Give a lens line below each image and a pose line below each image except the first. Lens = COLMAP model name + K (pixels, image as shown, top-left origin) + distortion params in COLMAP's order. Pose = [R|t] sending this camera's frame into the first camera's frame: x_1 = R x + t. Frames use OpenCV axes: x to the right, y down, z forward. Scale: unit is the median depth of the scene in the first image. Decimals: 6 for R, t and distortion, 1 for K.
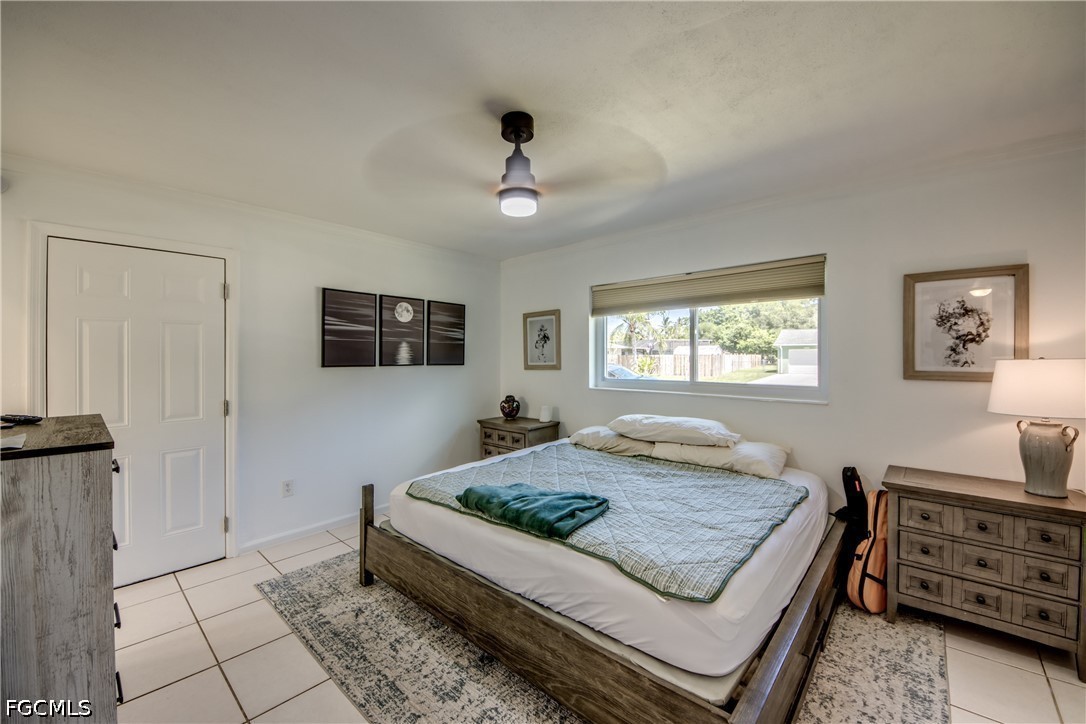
lens RADIAL K [[435.2, 0, 538.4], [0, 435.2, 353.7], [0, 0, 1]] dist [0.038443, -0.025976]
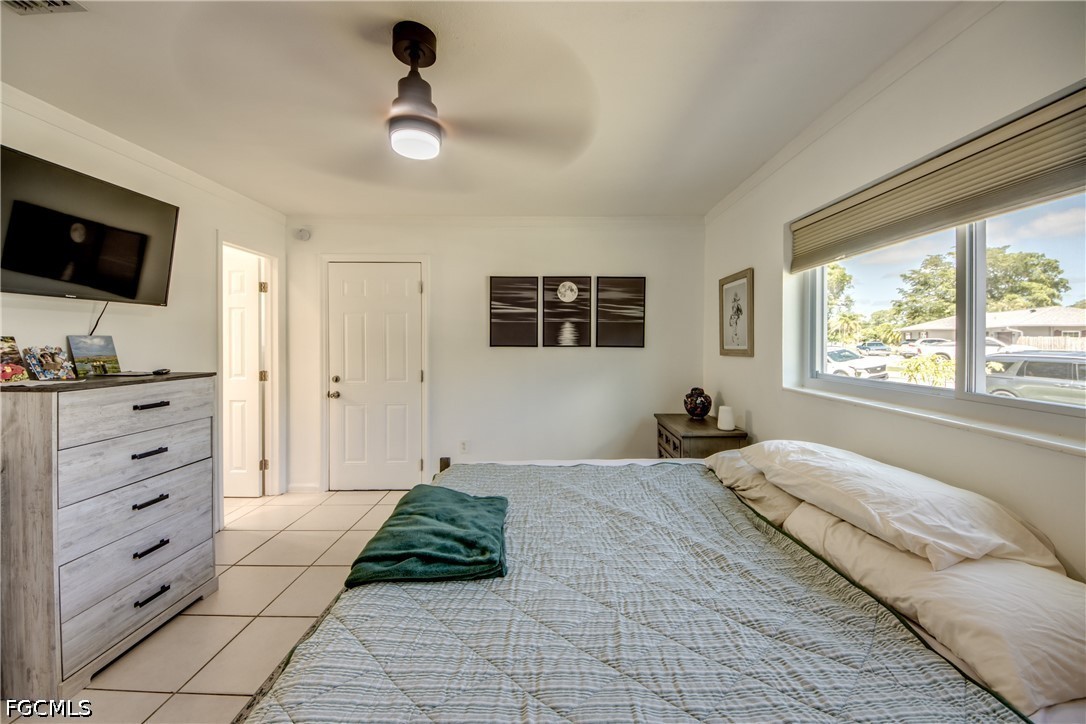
lens RADIAL K [[413.0, 0, 542.8], [0, 413.0, 343.5], [0, 0, 1]] dist [0.045117, -0.027367]
pose [[0.660092, 0.010367, -0.751113, 0.449388], [0.002739, 0.999865, 0.016208, 0.006240], [0.751180, -0.012756, 0.659975, 0.450240]]
